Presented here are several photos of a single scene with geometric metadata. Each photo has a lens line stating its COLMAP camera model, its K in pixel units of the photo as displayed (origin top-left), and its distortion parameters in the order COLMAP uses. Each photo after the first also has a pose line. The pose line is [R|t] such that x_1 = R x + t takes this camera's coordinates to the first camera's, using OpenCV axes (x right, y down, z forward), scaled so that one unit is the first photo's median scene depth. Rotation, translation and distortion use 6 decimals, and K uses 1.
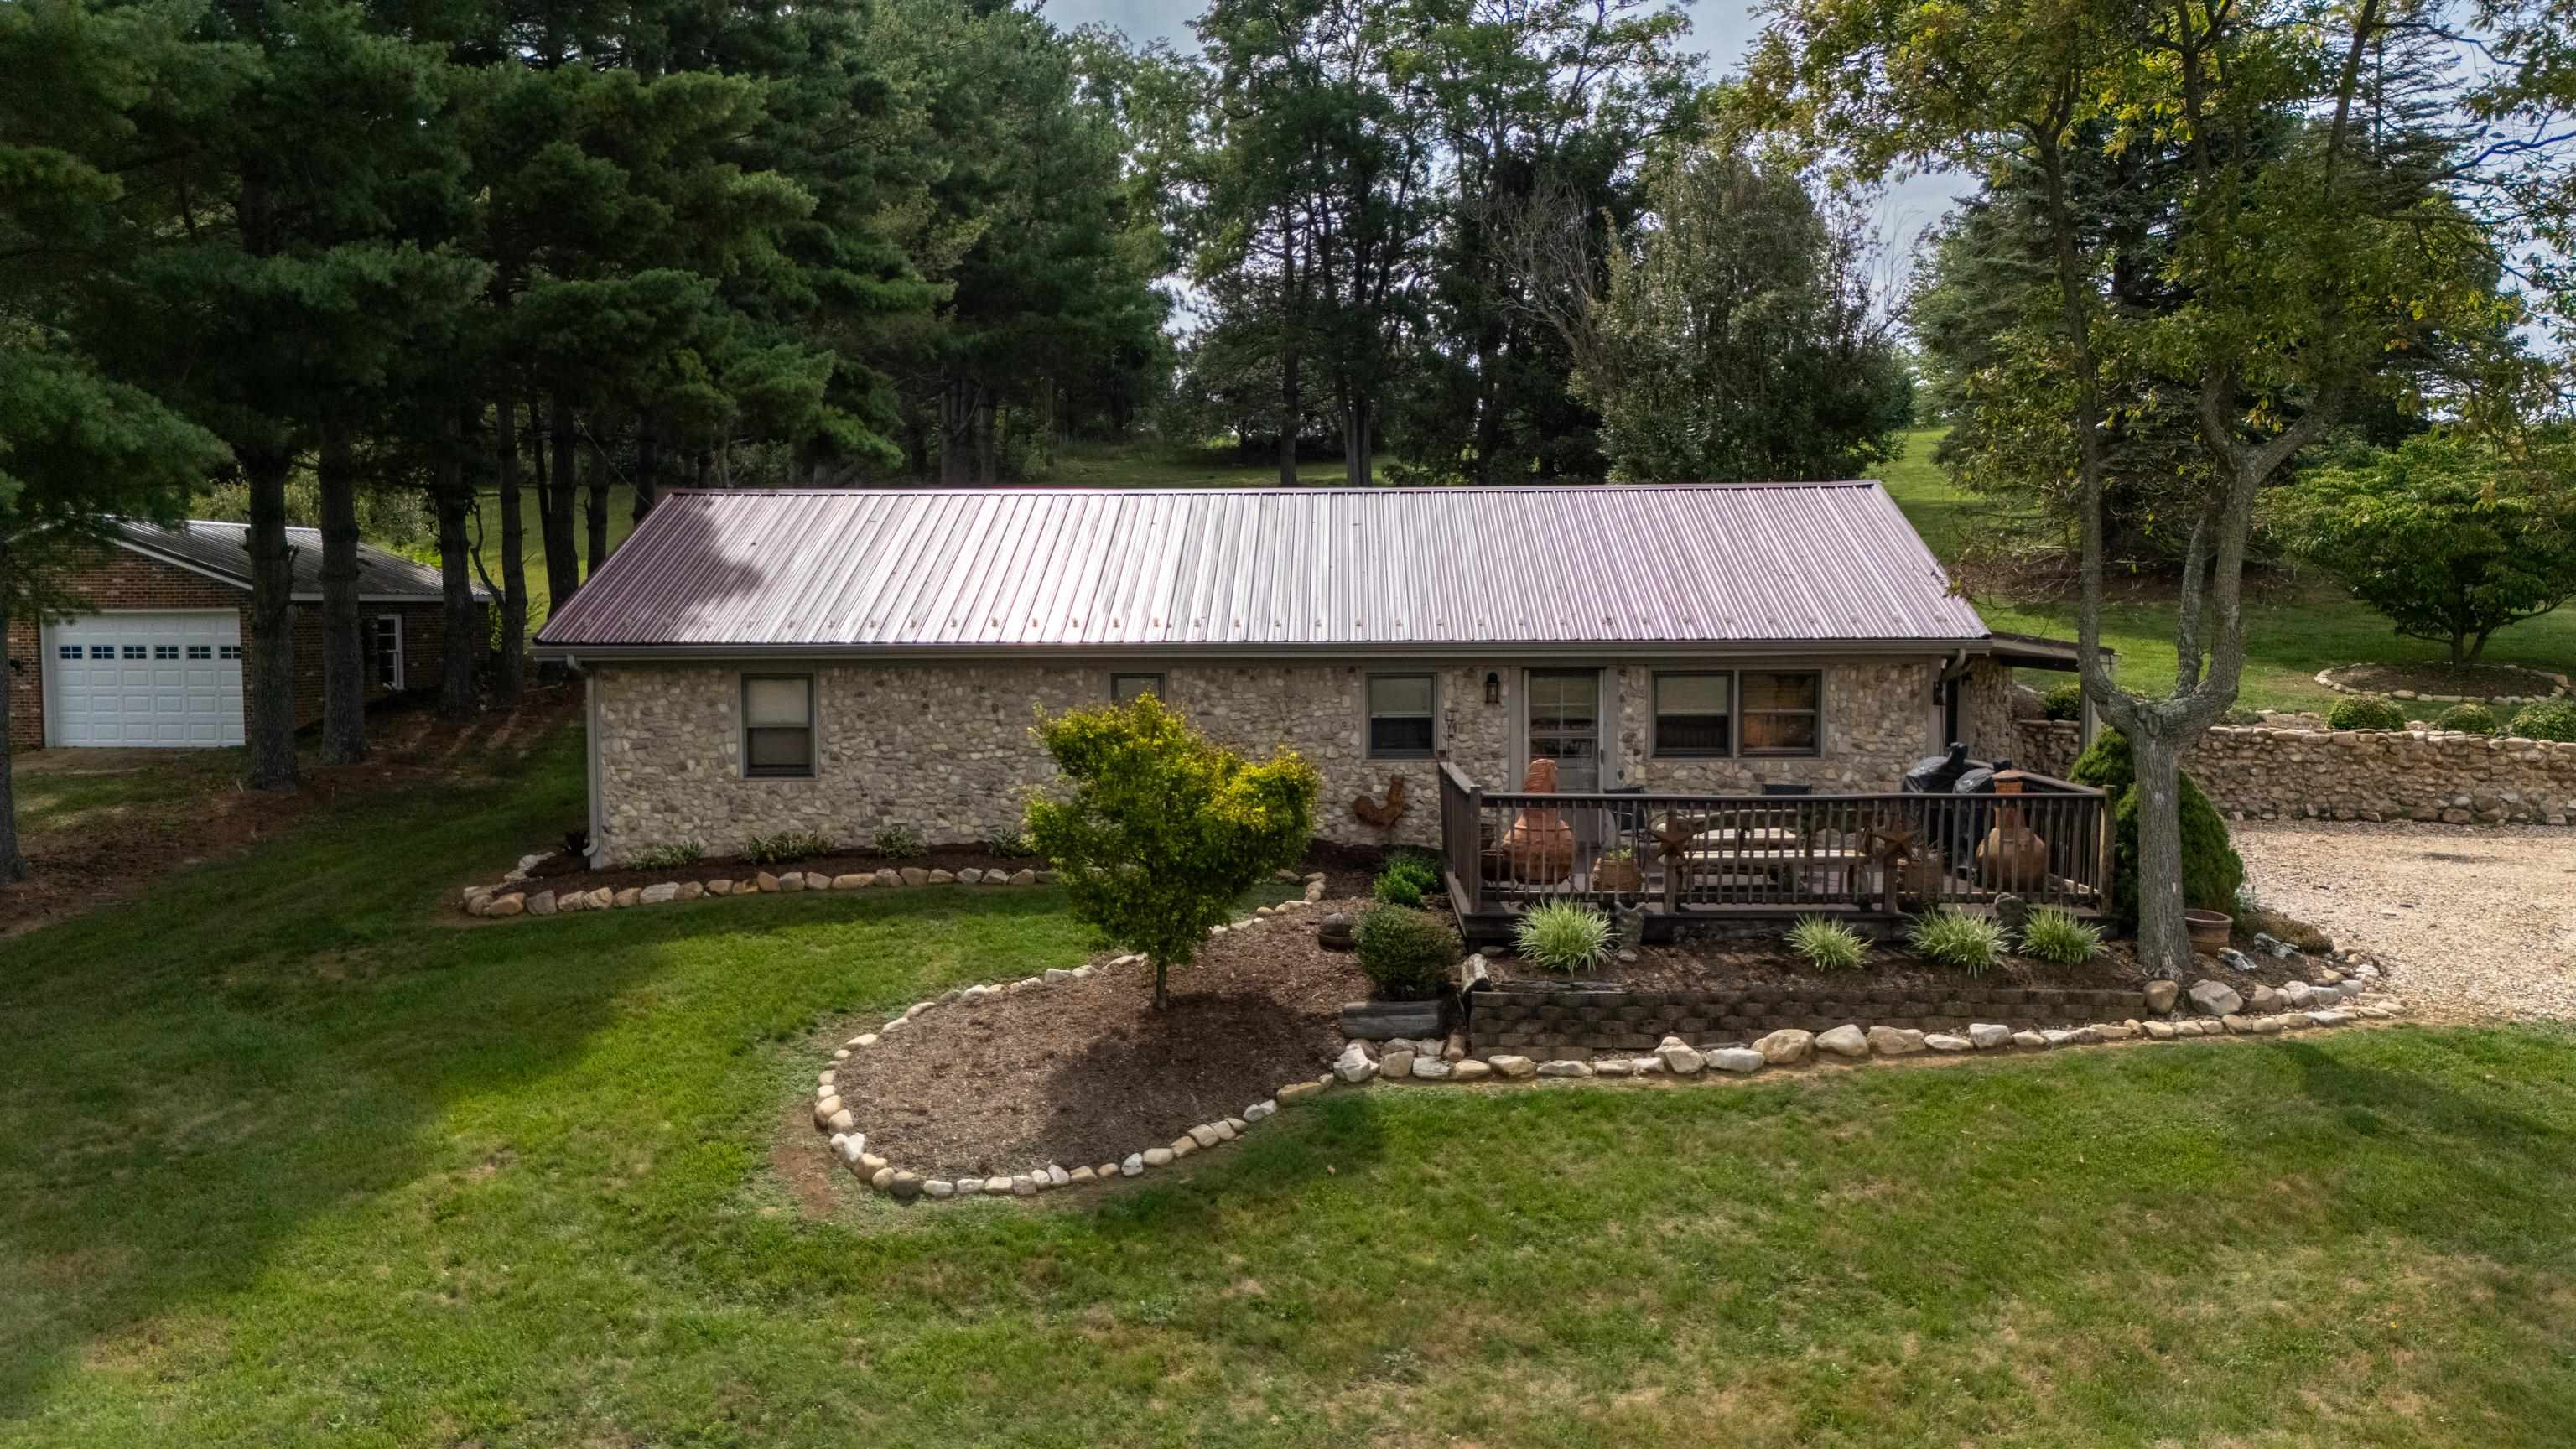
lens RADIAL K [[1901.7, 0, 1290.7], [0, 1901.7, 730.5], [0, 0, 1]] dist [0.080188, -0.082170]
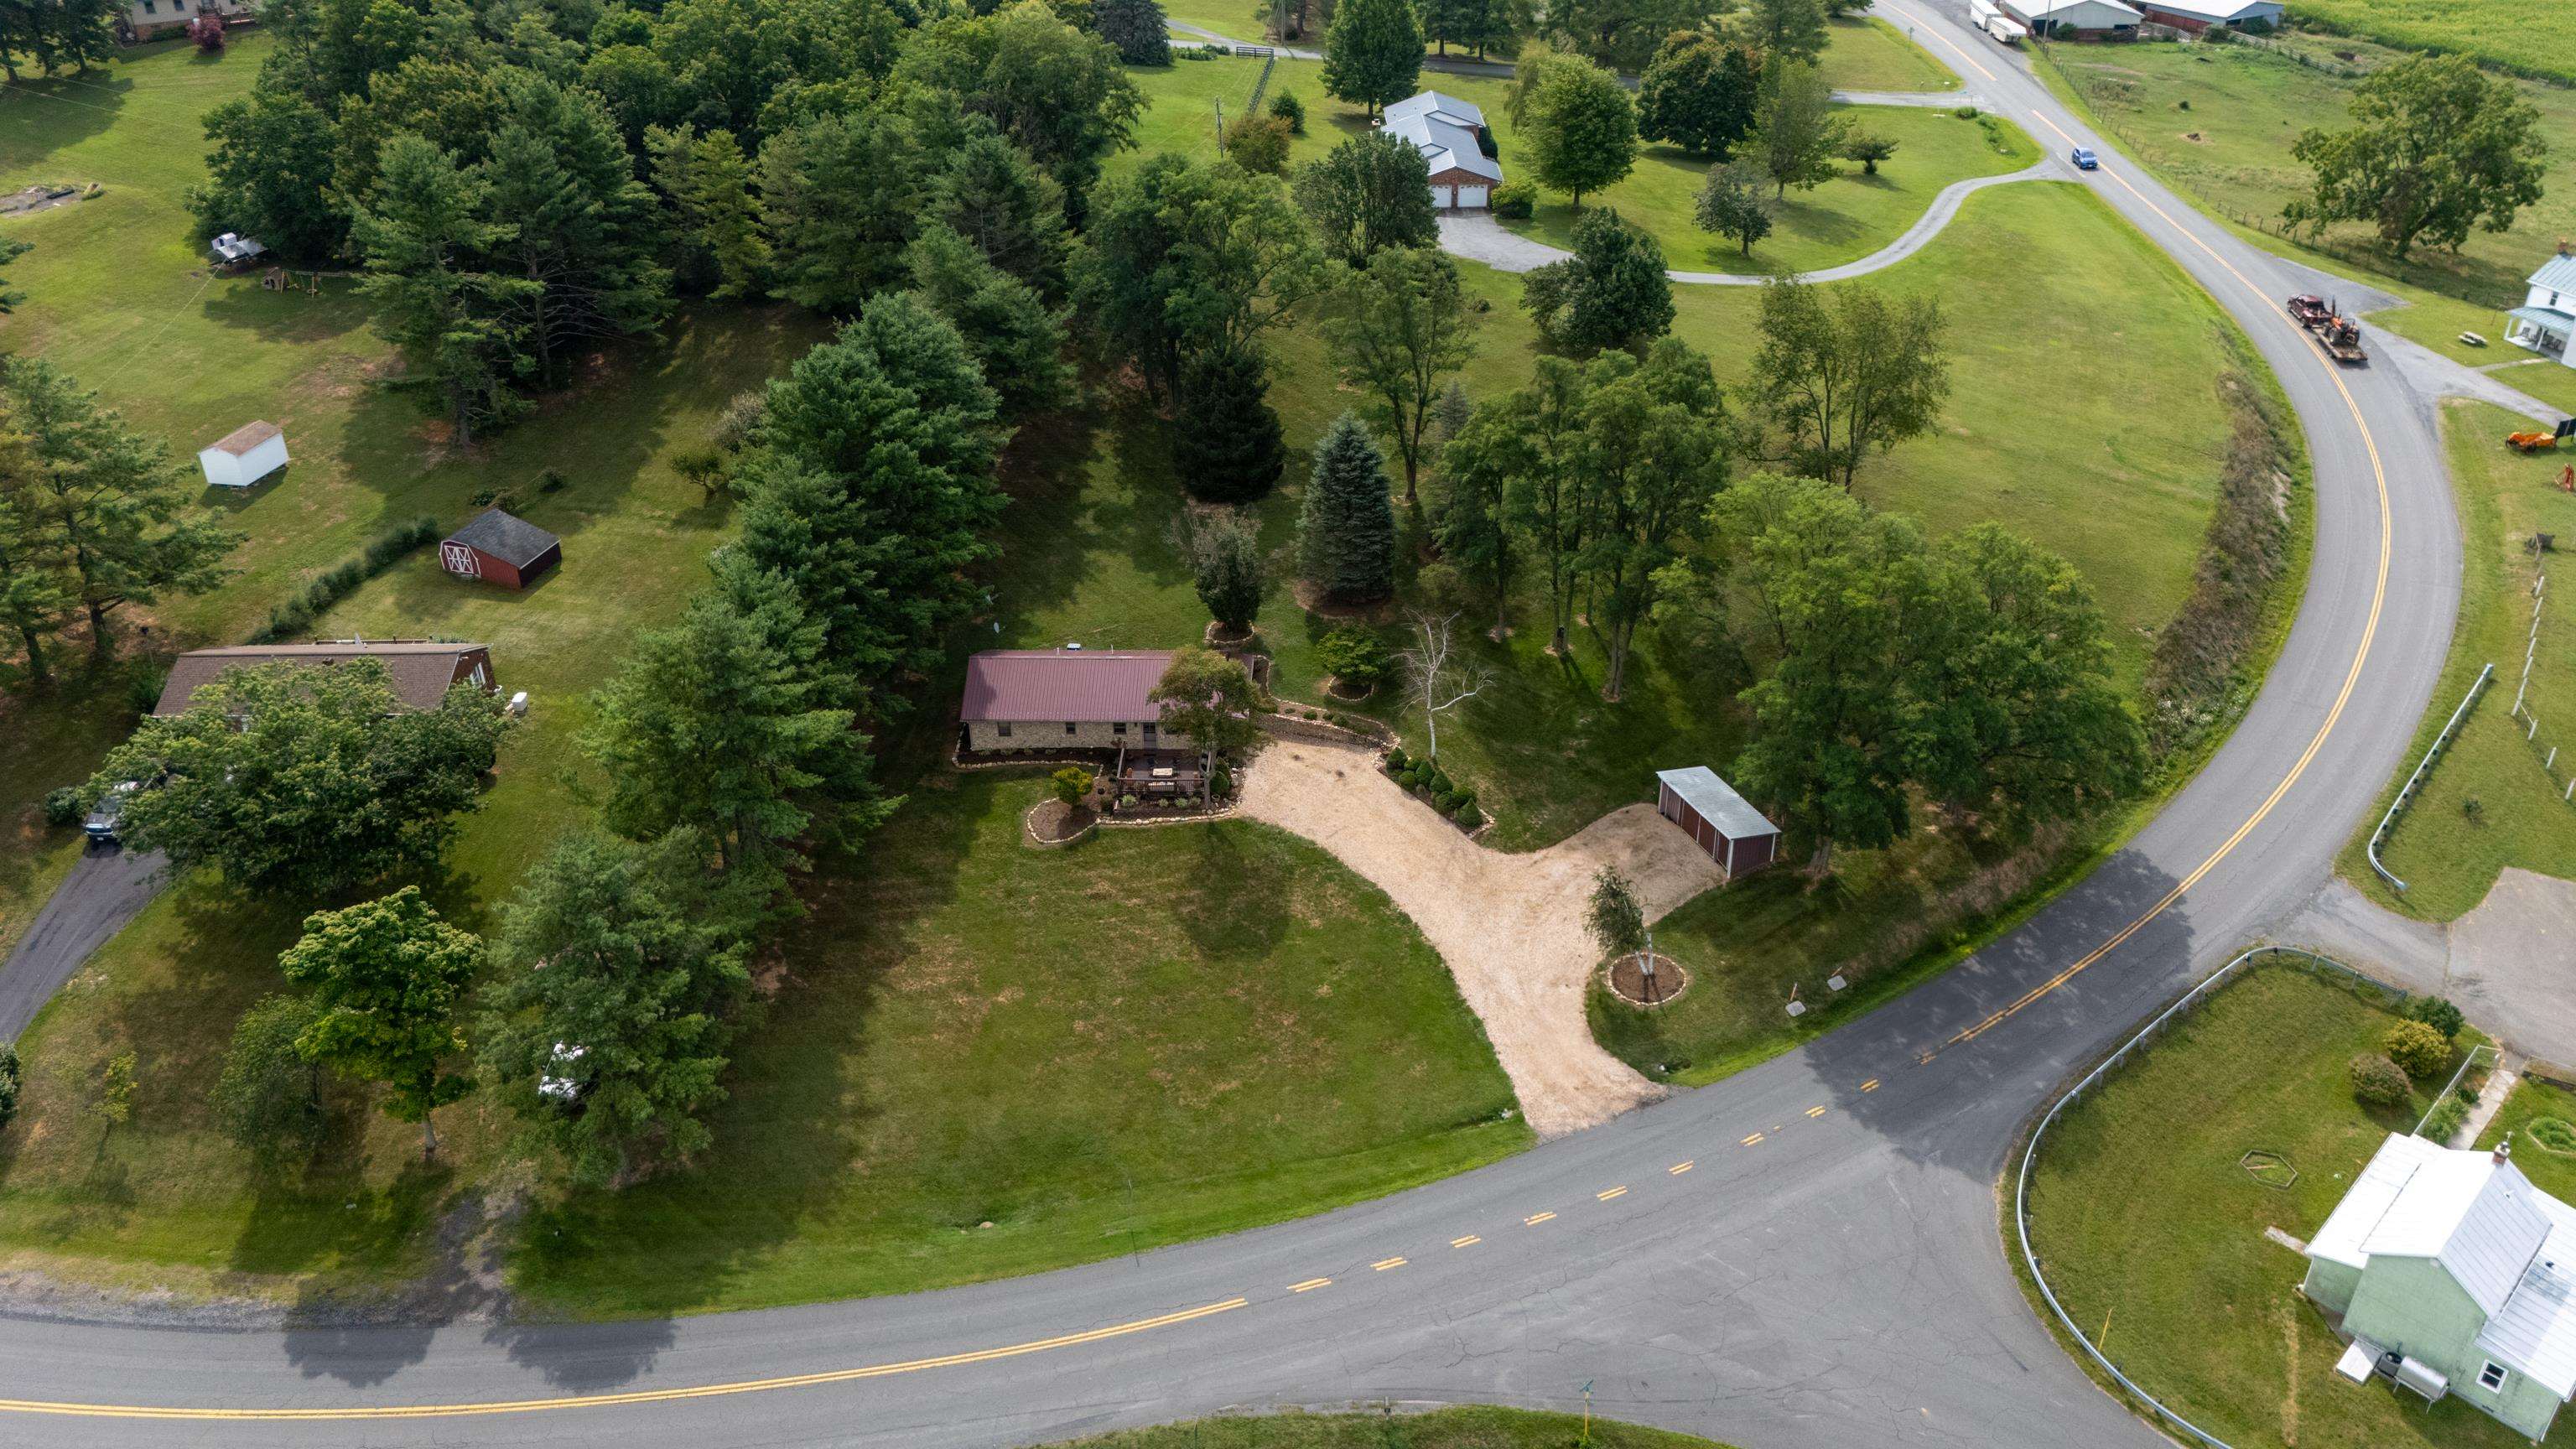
lens RADIAL K [[1901.7, 0, 1290.7], [0, 1901.7, 730.5], [0, 0, 1]] dist [0.080188, -0.082170]
pose [[0.999951, -0.001341, -0.009844, 0.794386], [0.005632, 0.892742, 0.450534, -3.224776], [0.008184, -0.450567, 0.892705, -5.077318]]
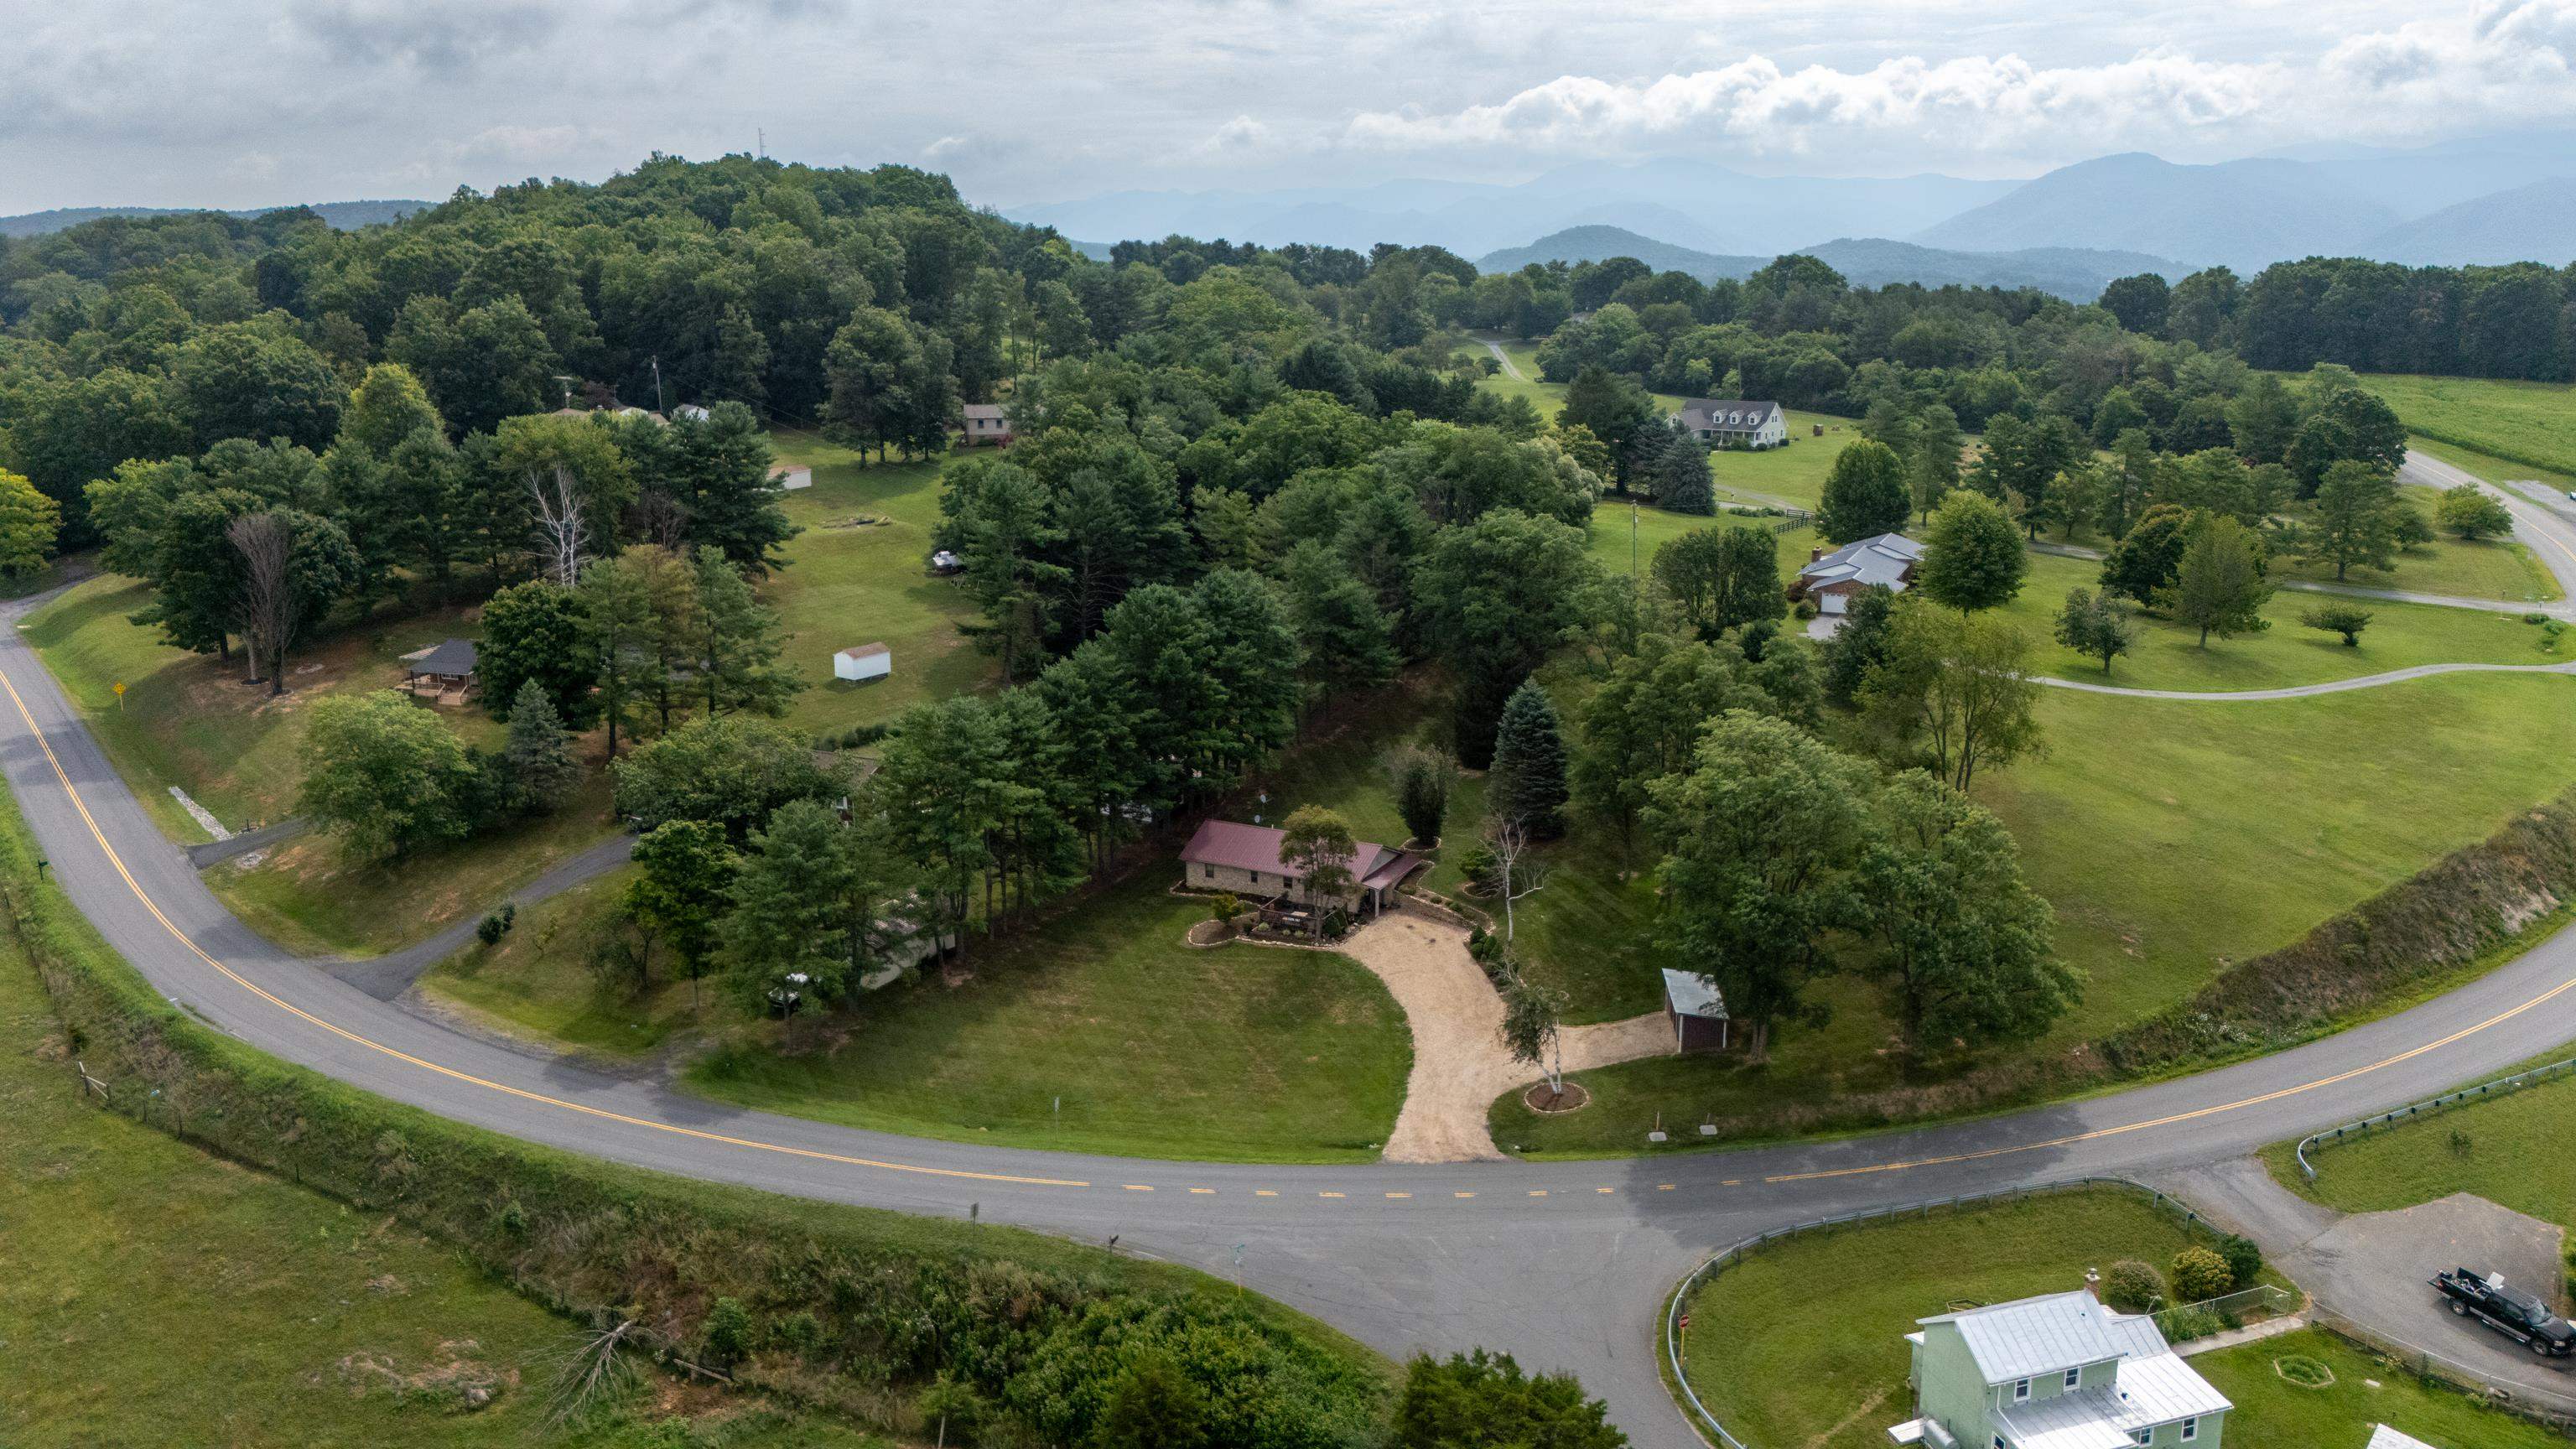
lens RADIAL K [[1901.7, 0, 1290.7], [0, 1901.7, 730.5], [0, 0, 1]] dist [0.080188, -0.082170]
pose [[0.893156, 0.110780, -0.435890, 3.969937], [-0.026492, 0.980465, 0.194899, -2.496606], [0.448966, -0.162528, 0.878643, -6.542194]]
